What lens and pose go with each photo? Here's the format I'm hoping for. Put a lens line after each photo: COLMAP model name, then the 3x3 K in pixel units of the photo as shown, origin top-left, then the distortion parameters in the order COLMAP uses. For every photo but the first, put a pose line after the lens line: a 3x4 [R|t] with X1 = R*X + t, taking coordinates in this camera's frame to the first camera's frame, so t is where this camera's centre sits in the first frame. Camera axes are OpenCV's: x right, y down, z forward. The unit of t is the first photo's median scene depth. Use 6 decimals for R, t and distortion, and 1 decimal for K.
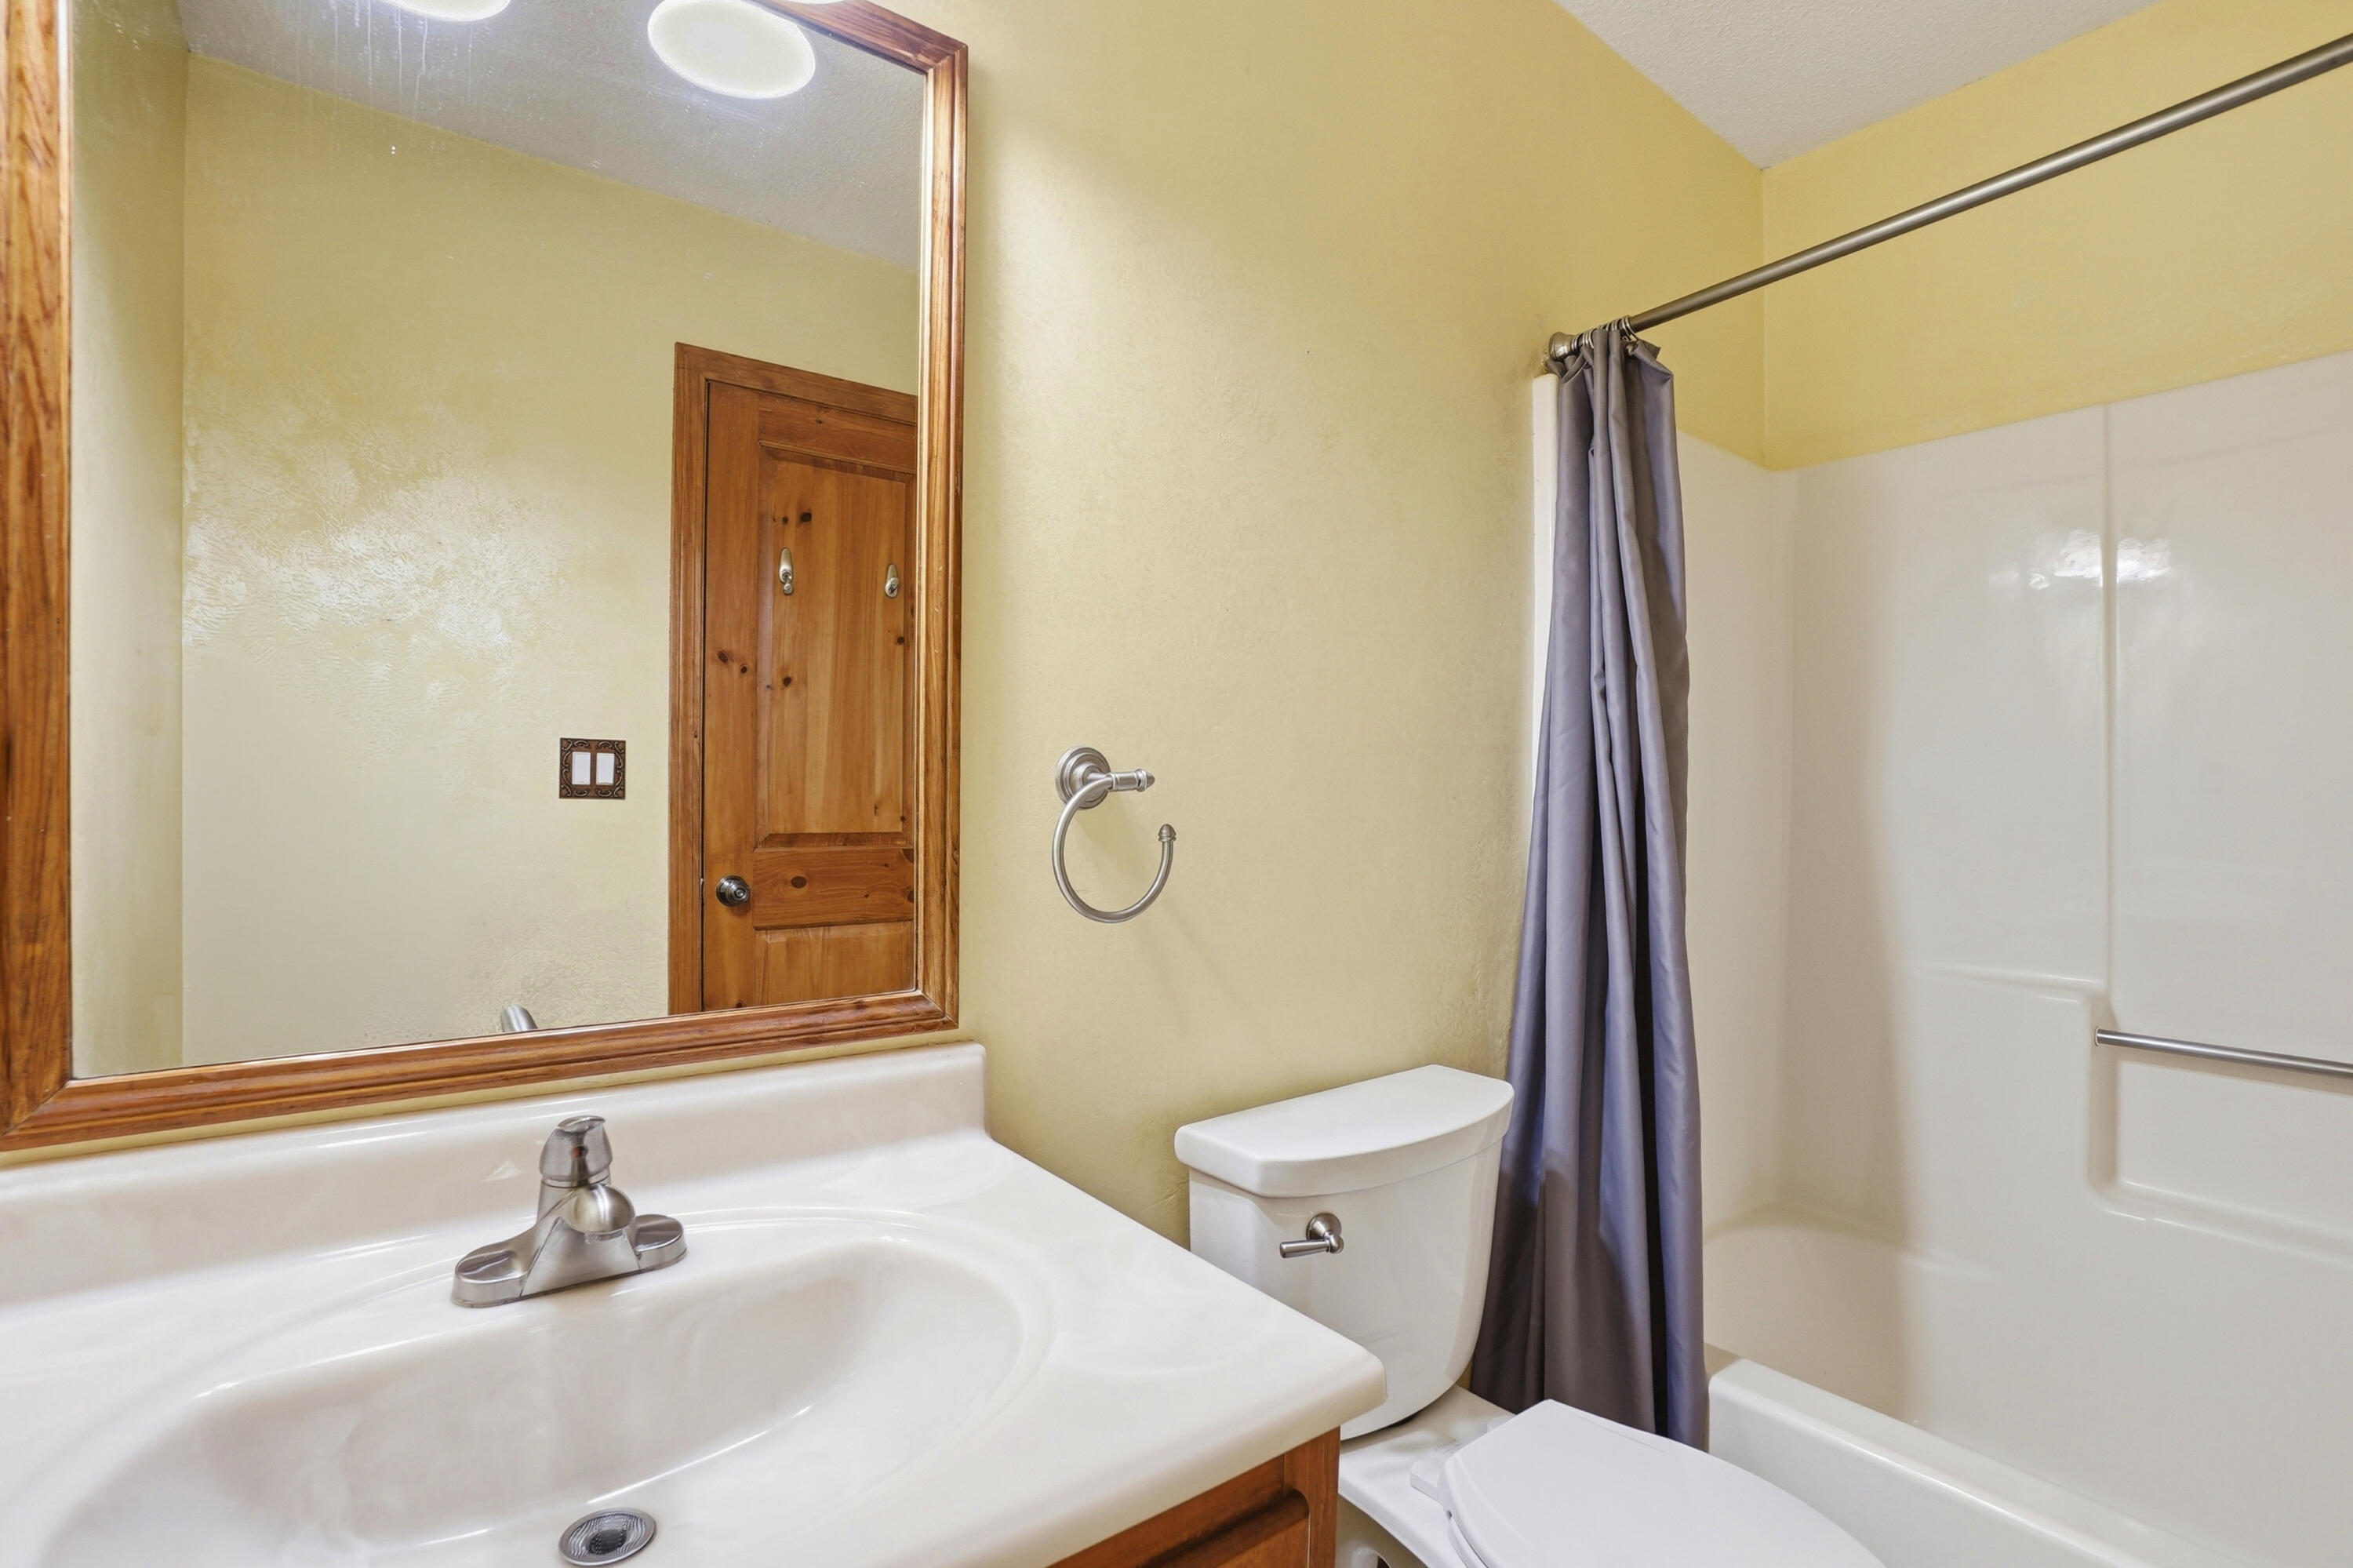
lens RADIAL K [[1076.1, 0, 1179.1], [0, 1076.1, 812.2], [0, 0, 1]] dist [0.001246, 0.000176]
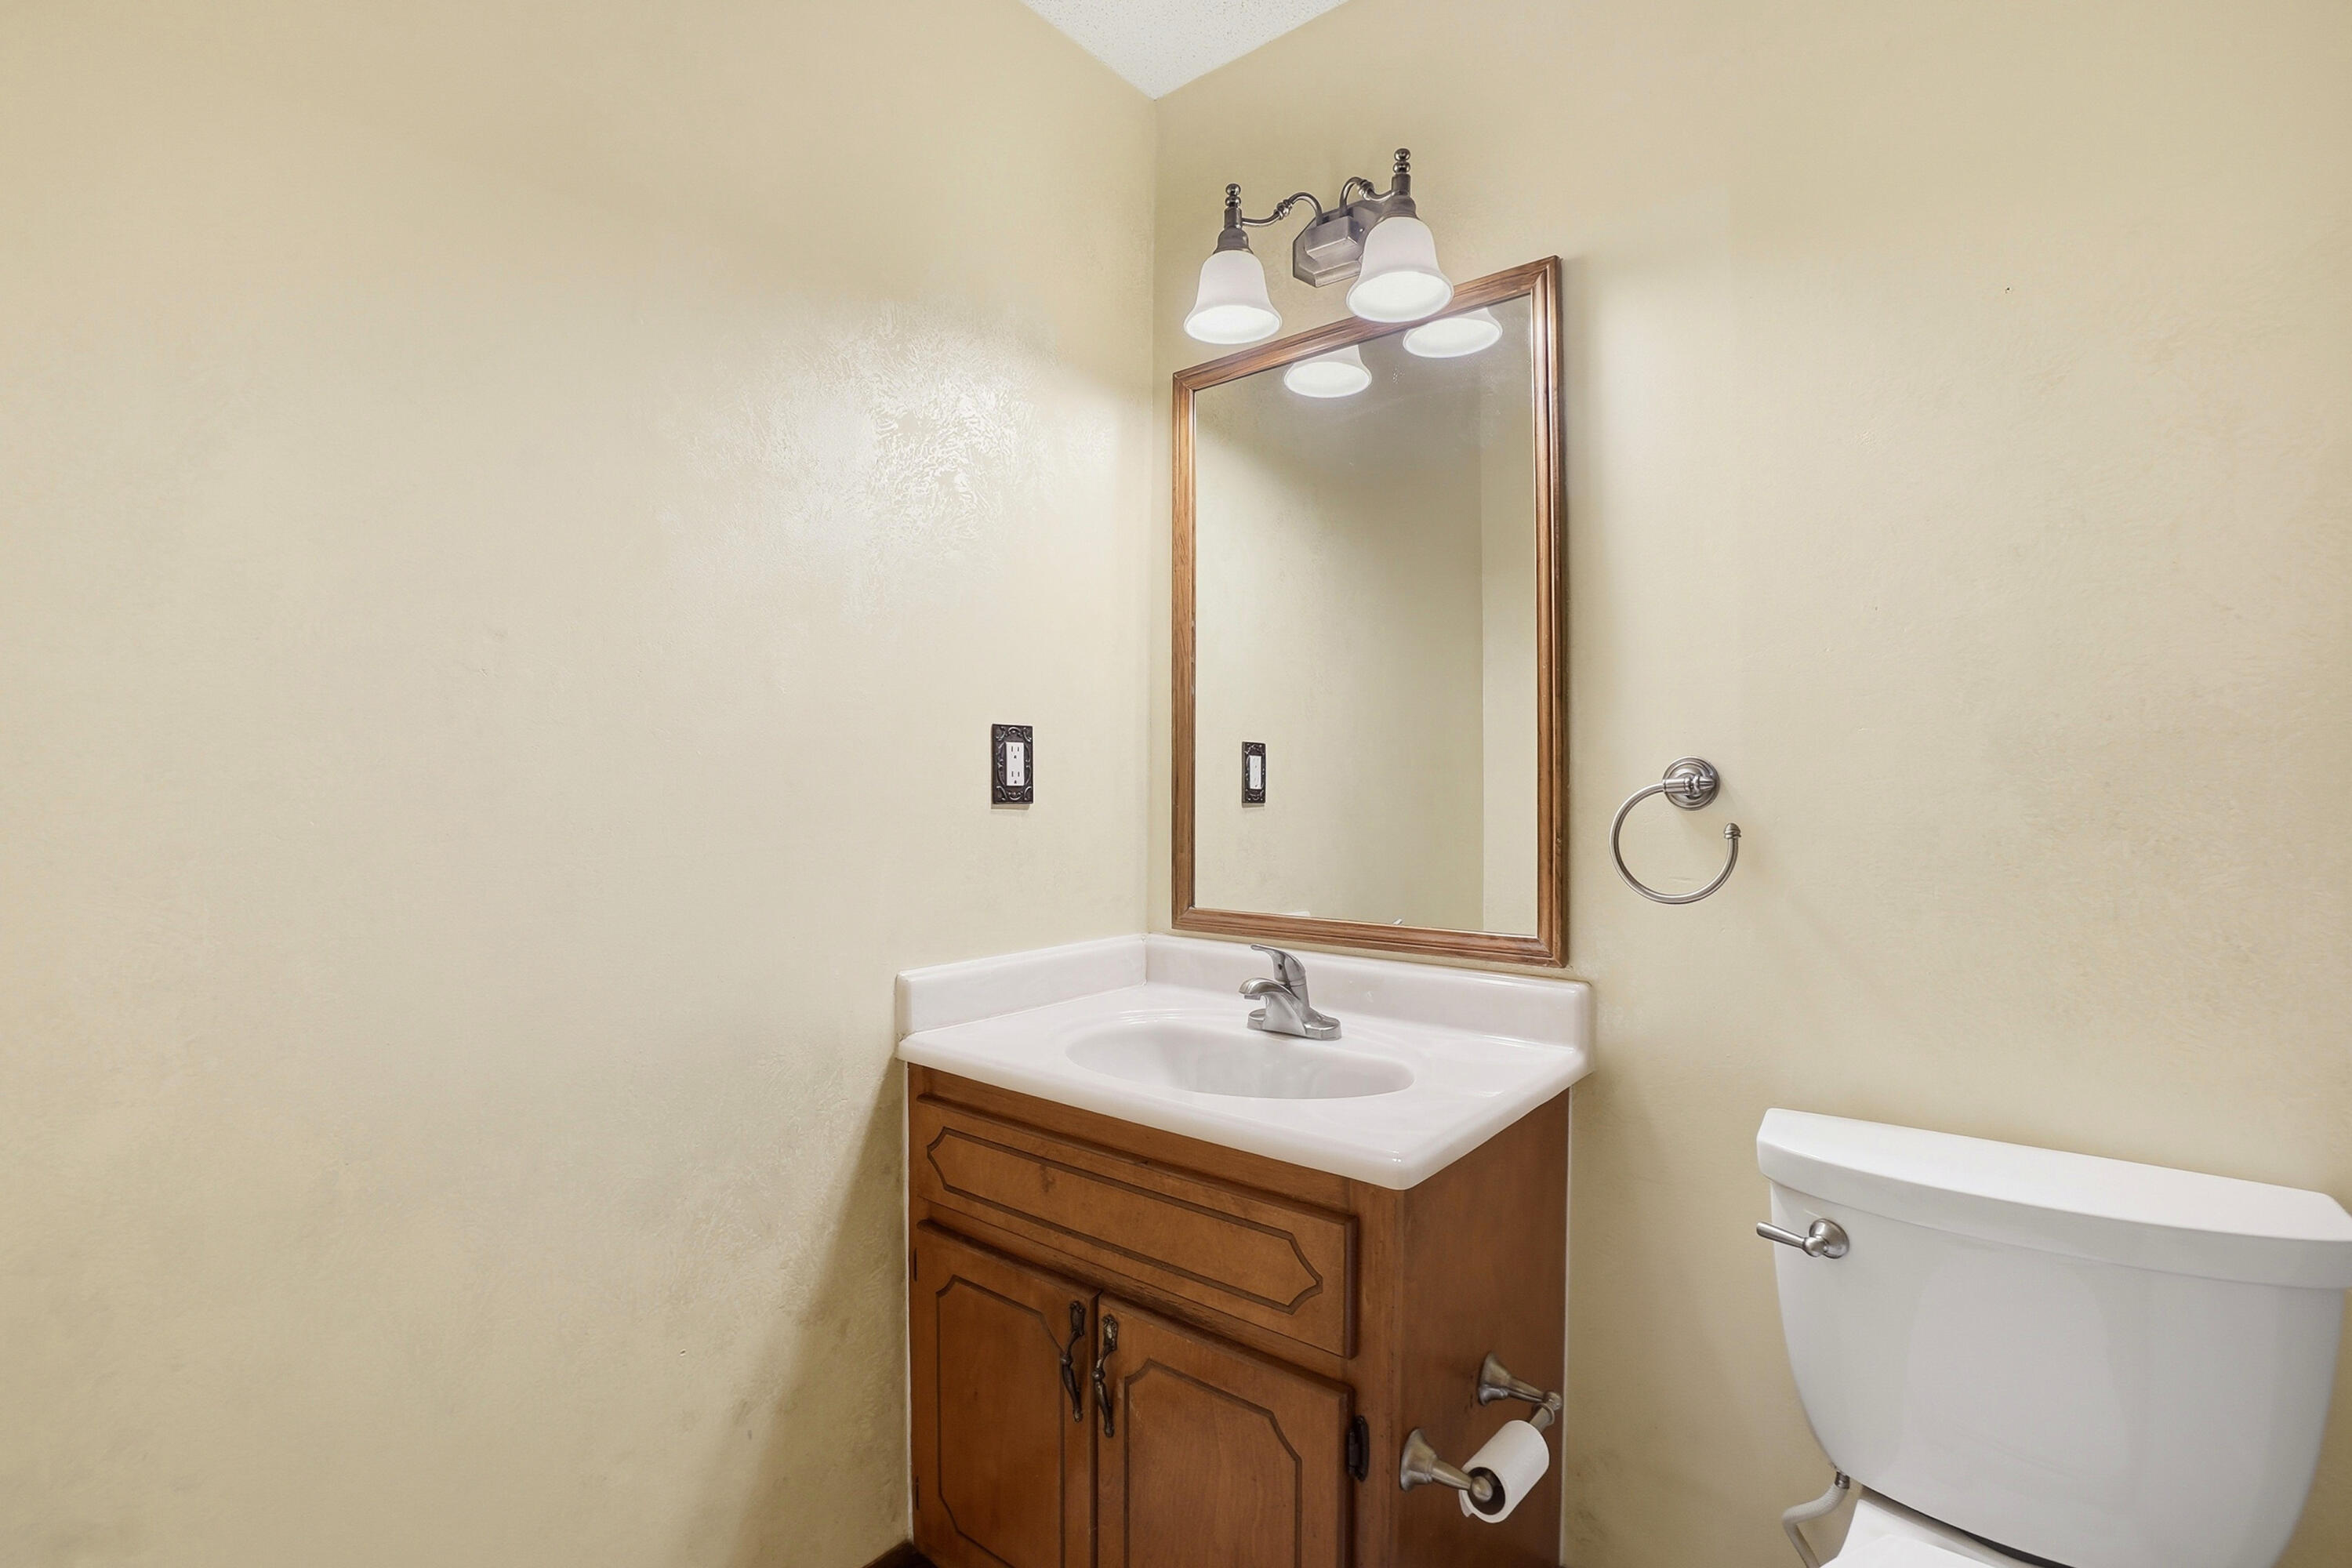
lens RADIAL K [[1063.1, 0, 1170.5], [0, 1063.1, 788.5], [0, 0, 1]] dist [-0.071308, 0.027496]
pose [[0.252959, -0.006843, -0.967453, 0.962366], [-0.012721, 0.999865, -0.010399, -0.004660], [0.967393, 0.014937, 0.252837, 0.191429]]
